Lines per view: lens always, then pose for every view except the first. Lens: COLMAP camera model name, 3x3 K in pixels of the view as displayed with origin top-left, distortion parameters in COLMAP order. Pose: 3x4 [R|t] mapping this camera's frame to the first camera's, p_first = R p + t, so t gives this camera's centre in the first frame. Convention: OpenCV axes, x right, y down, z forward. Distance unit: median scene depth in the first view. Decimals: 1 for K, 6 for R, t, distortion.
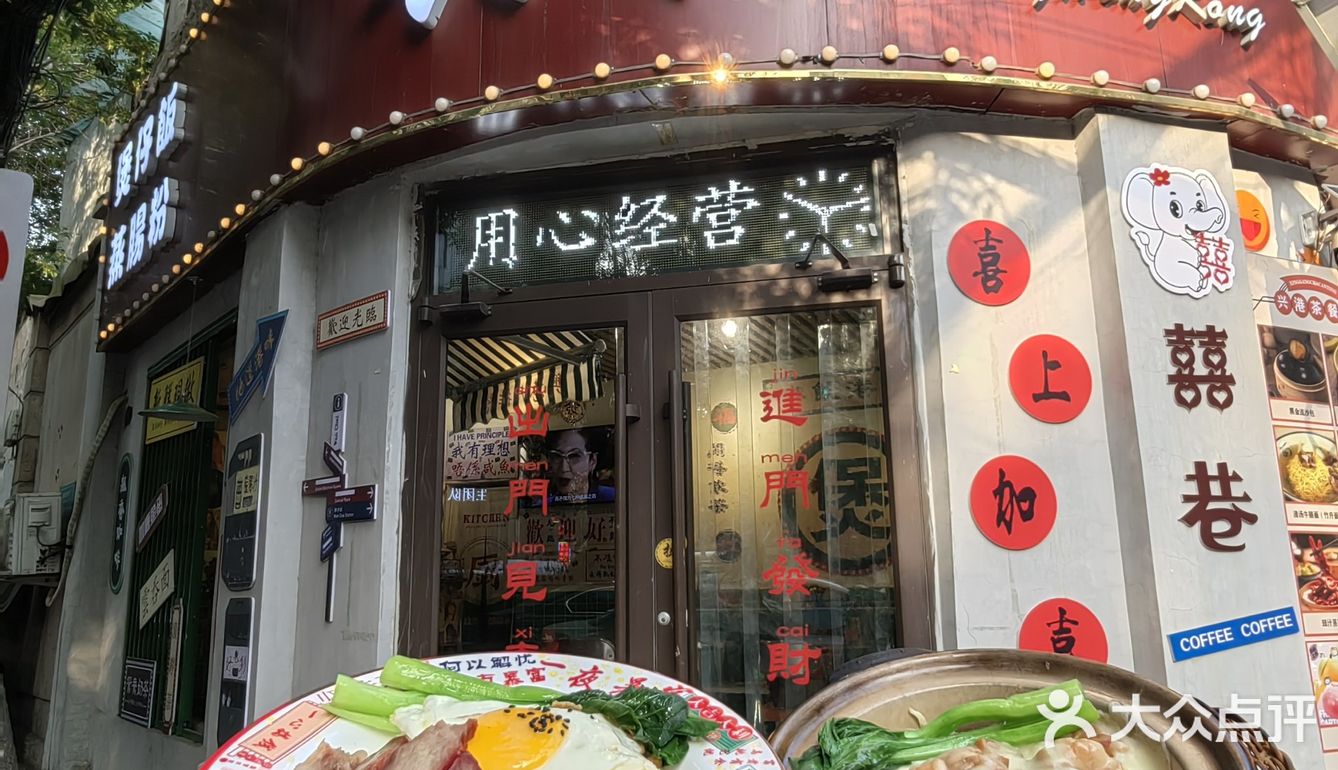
lens RADIAL K [[962.5, 0, 669.4], [0, 962.5, 384.5], [0, 0, 1]] dist [-0.035703, 0.021945]
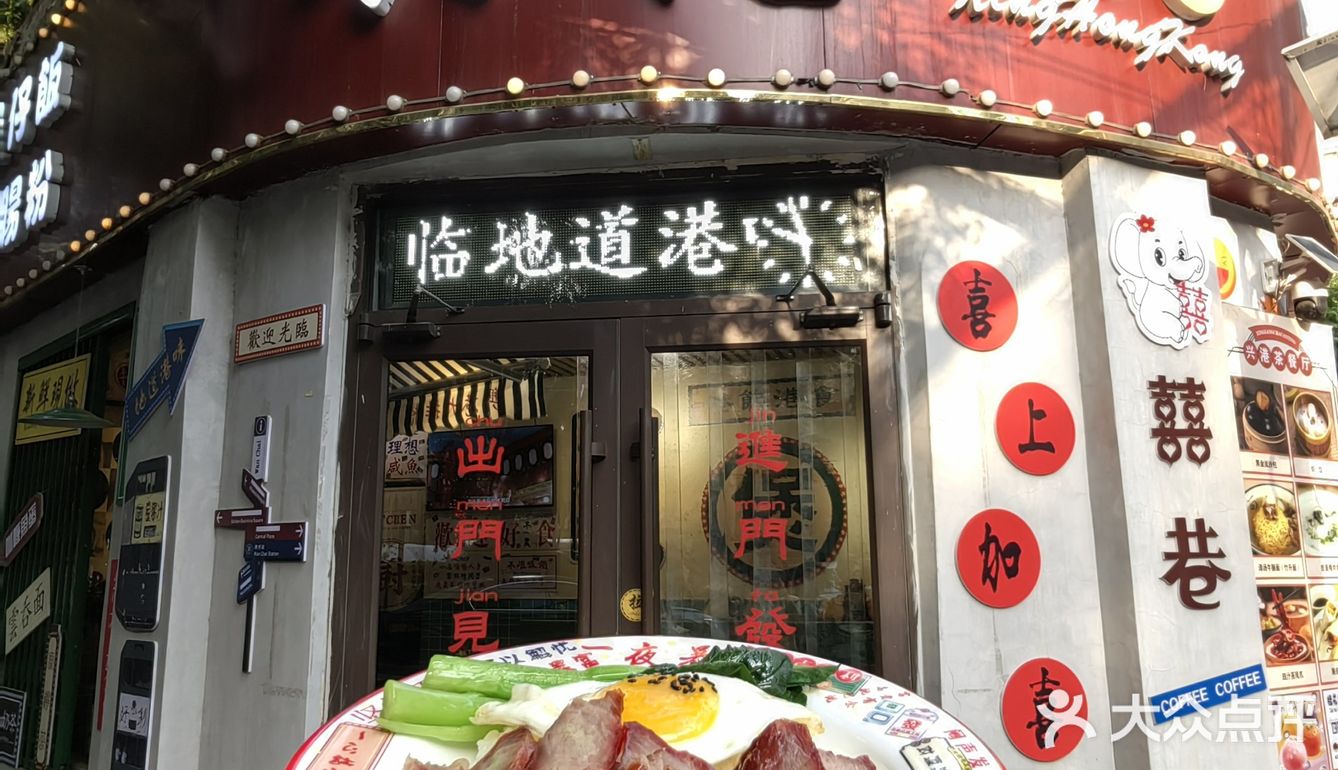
lens RADIAL K [[962.5, 0, 669.9], [0, 962.5, 382.0], [0, 0, 1]] dist [-0.035703, 0.021945]
pose [[0.992819, 0.029091, 0.116033, -0.077155], [-0.031270, 0.999366, 0.016999, -0.053595], [-0.115465, -0.020505, 0.993100, 0.074798]]
